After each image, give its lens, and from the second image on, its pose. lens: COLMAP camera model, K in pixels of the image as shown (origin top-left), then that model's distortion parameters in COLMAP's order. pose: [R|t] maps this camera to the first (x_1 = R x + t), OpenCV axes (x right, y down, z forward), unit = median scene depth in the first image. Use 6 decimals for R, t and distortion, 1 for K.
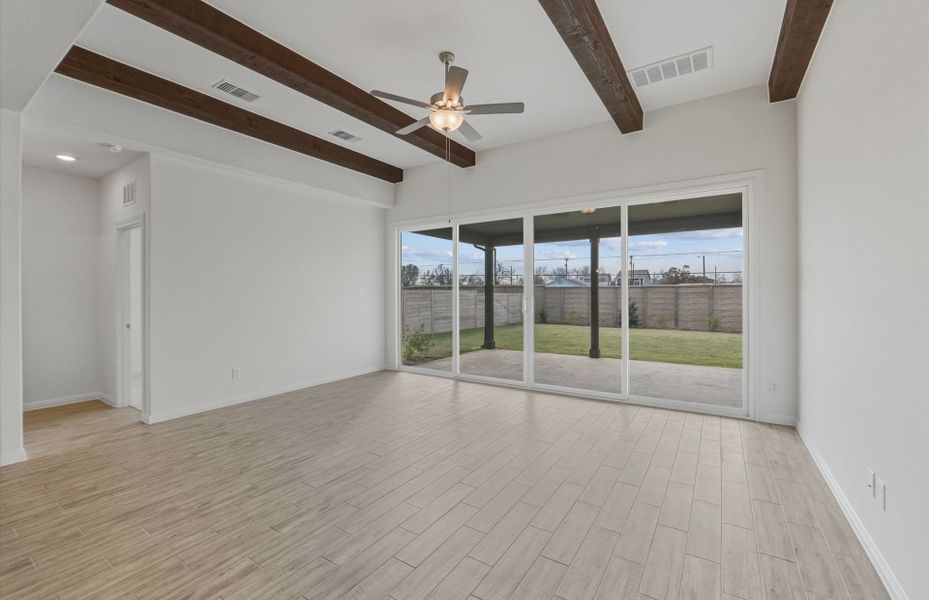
lens RADIAL K [[385.2, 0, 466.8], [0, 385.2, 293.2], [0, 0, 1]] dist [-0.012064, -0.000156]
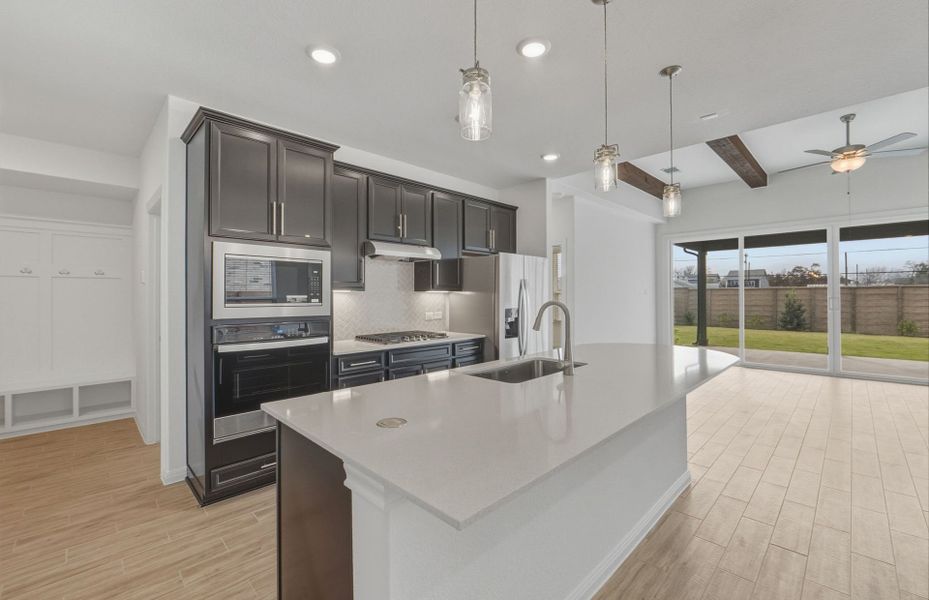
lens RADIAL K [[384.9, 0, 467.8], [0, 384.9, 294.4], [0, 0, 1]] dist [-0.006869, 0.000118]
pose [[0.978994, -0.002536, -0.203873, -0.542111], [0.001696, 0.999989, -0.004294, 0.004495], [0.203882, 0.003858, 0.978988, -0.287800]]
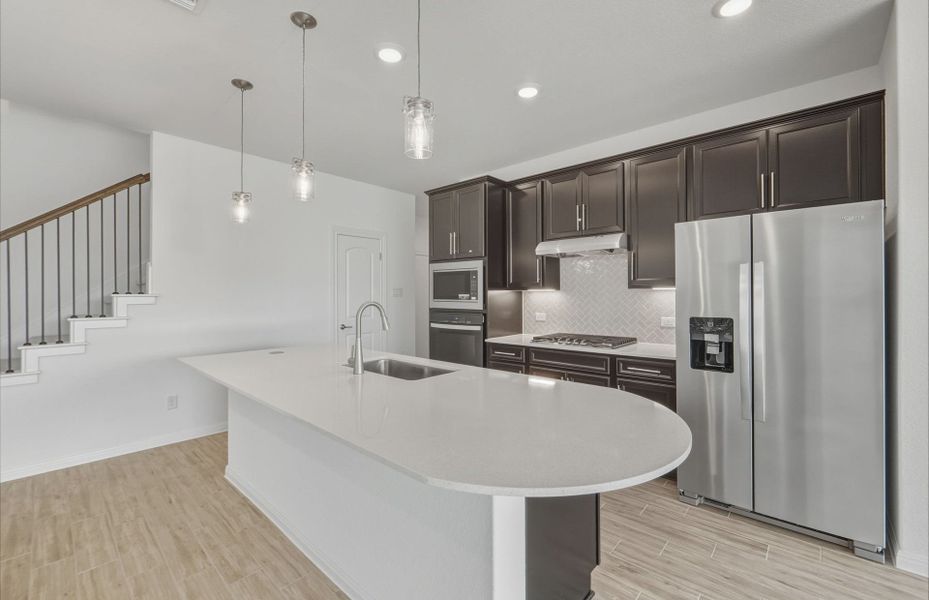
lens RADIAL K [[384.9, 0, 467.8], [0, 384.9, 294.4], [0, 0, 1]] dist [-0.006869, 0.000118]
pose [[-0.155586, 0.007736, -0.987792, -0.224288], [0.004000, 0.999966, 0.007201, -0.000654], [0.987814, -0.002831, -0.155612, 0.173655]]
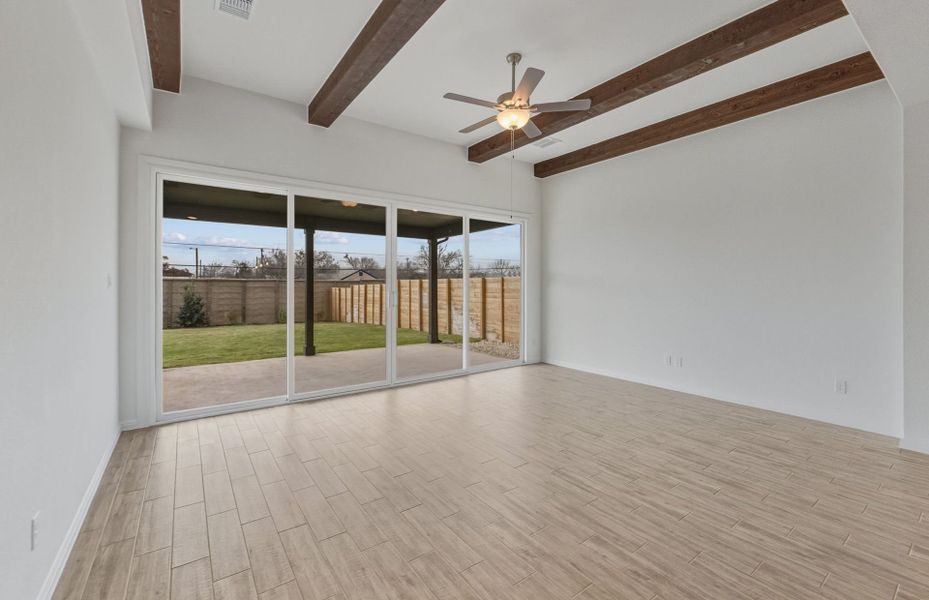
lens RADIAL K [[390.7, 0, 468.3], [0, 390.7, 284.8], [0, 0, 1]] dist [-0.002334, -0.000059]
pose [[0.353163, 0.008630, 0.935522, -0.537062], [-0.002373, 0.999962, -0.008329, 0.001681], [-0.935559, 0.000721, 0.353170, 0.371538]]
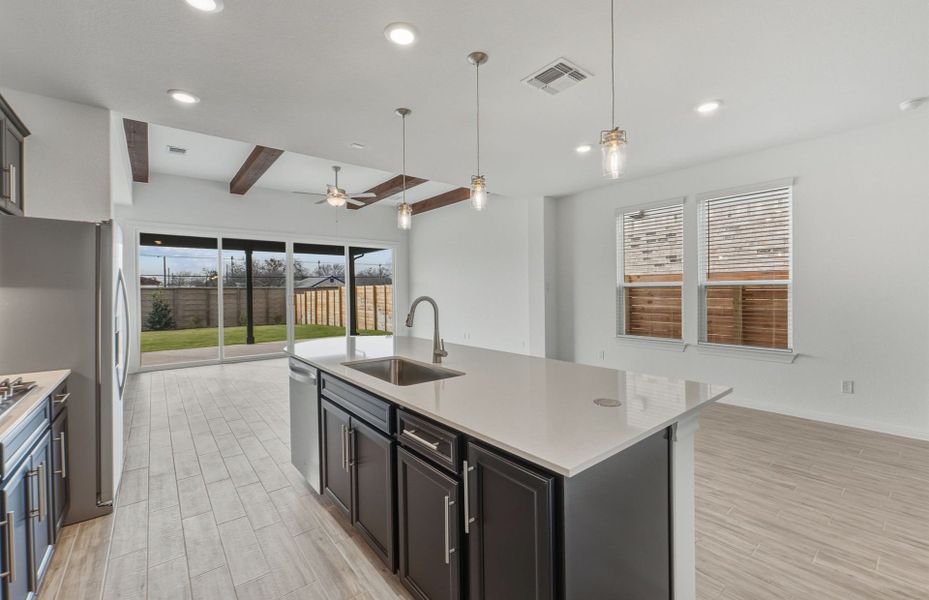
lens RADIAL K [[384.9, 0, 467.8], [0, 384.9, 294.4], [0, 0, 1]] dist [-0.006869, 0.000118]
pose [[0.296845, -0.006725, 0.954902, -0.845677], [0.009746, 0.999944, 0.004012, 0.006170], [-0.954876, 0.008115, 0.296894, -0.094857]]
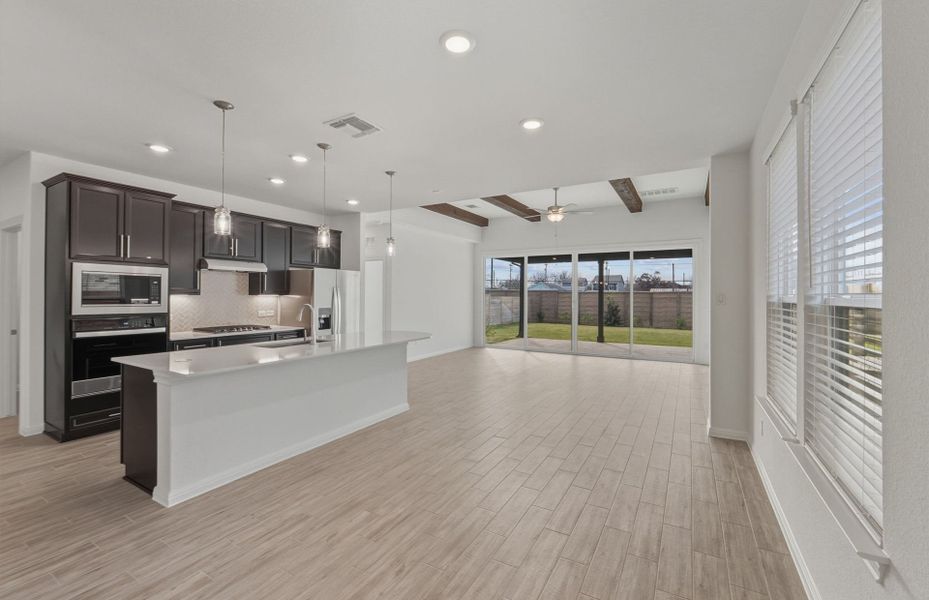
lens RADIAL K [[385.2, 0, 466.8], [0, 385.2, 293.2], [0, 0, 1]] dist [-0.012064, -0.000156]
pose [[0.998145, 0.008754, 0.060254, -0.334466], [-0.008322, 0.999938, -0.007419, -0.004832], [-0.060315, 0.006904, 0.998155, -0.543892]]
